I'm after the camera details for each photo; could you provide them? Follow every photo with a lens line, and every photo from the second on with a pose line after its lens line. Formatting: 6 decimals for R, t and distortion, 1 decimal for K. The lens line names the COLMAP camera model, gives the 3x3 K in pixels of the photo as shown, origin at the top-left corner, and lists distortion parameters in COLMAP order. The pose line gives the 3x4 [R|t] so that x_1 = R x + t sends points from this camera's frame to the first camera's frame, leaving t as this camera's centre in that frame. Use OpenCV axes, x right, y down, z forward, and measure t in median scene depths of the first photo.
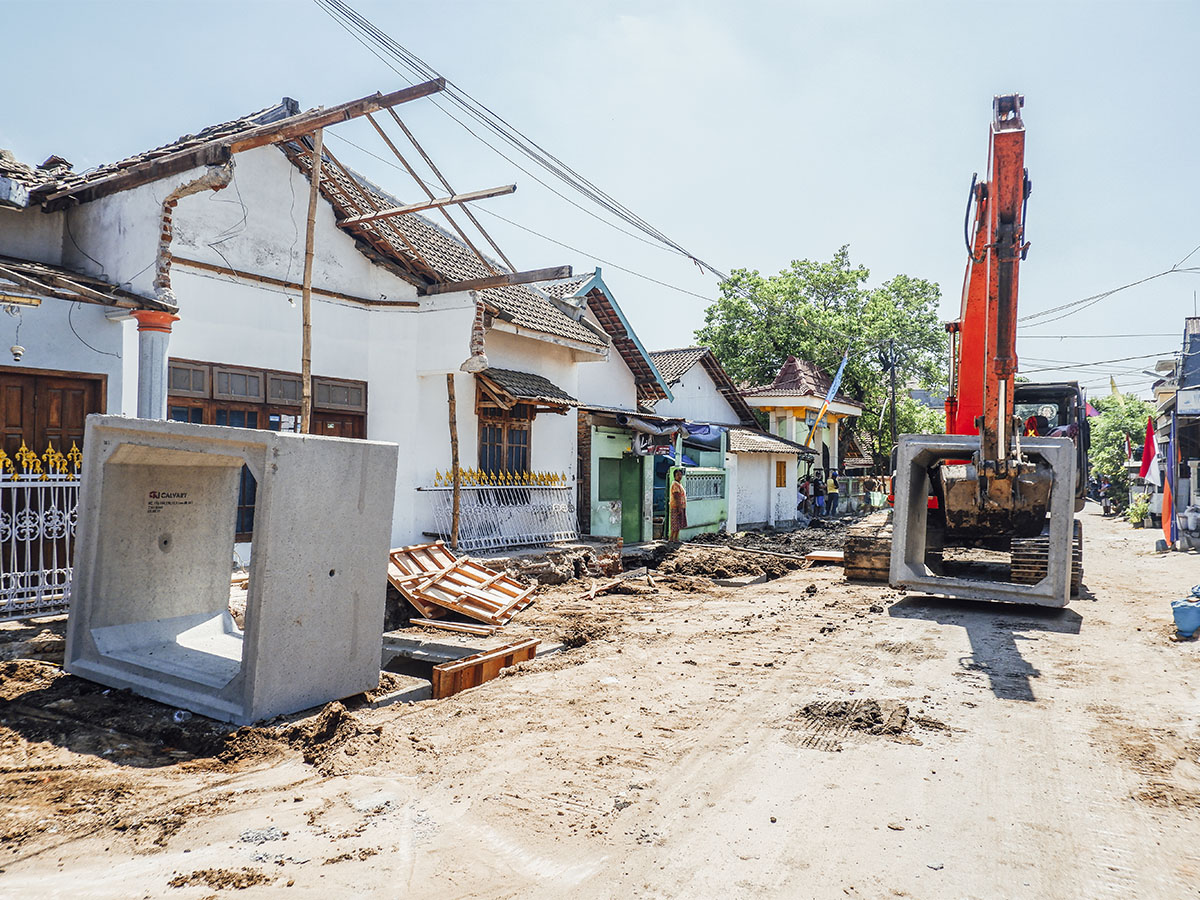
lens RADIAL K [[813.7, 0, 600.0], [0, 813.7, 450.0], [0, 0, 1]] dist [0.003670, 0.001318]
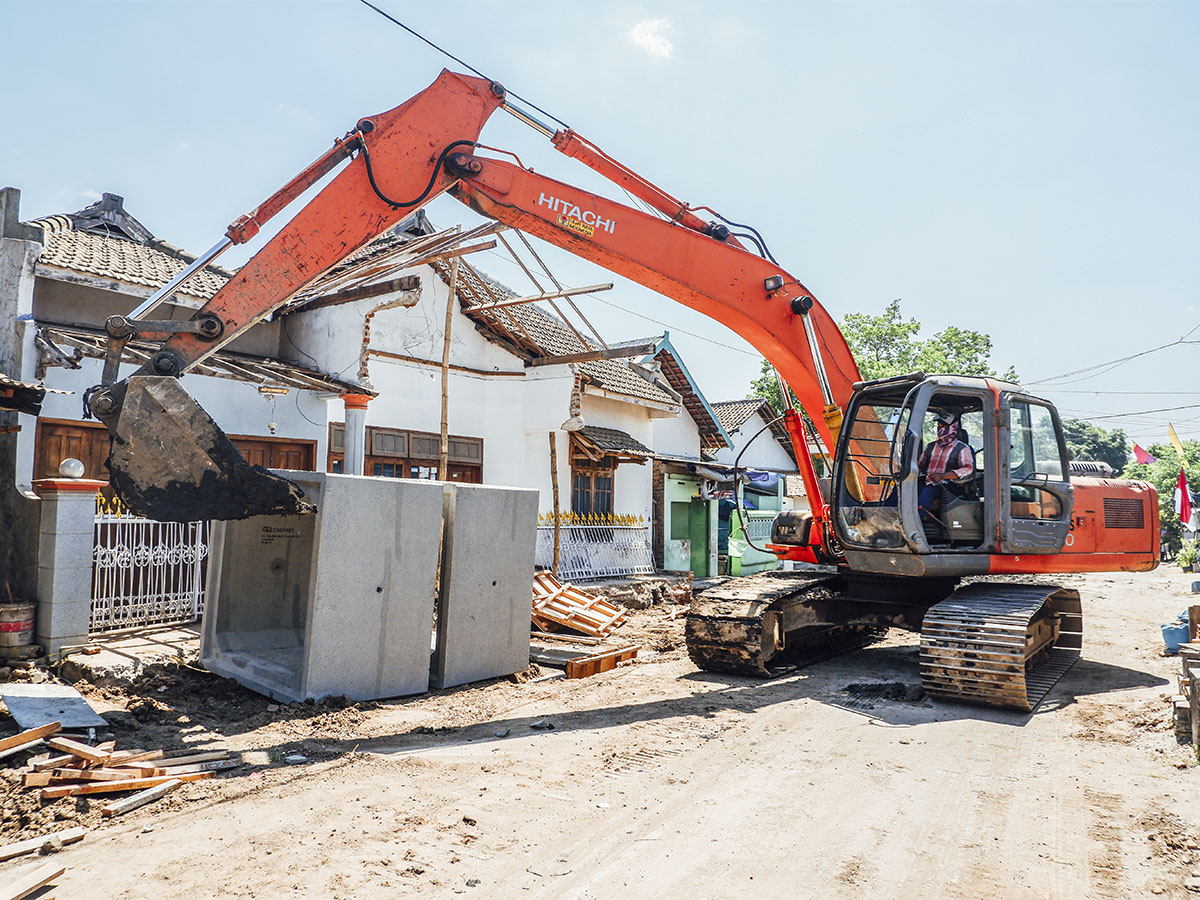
lens RADIAL K [[800.8, 0, 600.0], [0, 800.8, 450.0], [0, 0, 1]] dist [0.045165, 0.001447]
pose [[0.997685, 0.000269, -0.068006, -0.029908], [-0.003742, 0.998694, -0.050948, -0.006284], [0.067903, 0.051085, 0.996383, -0.164023]]
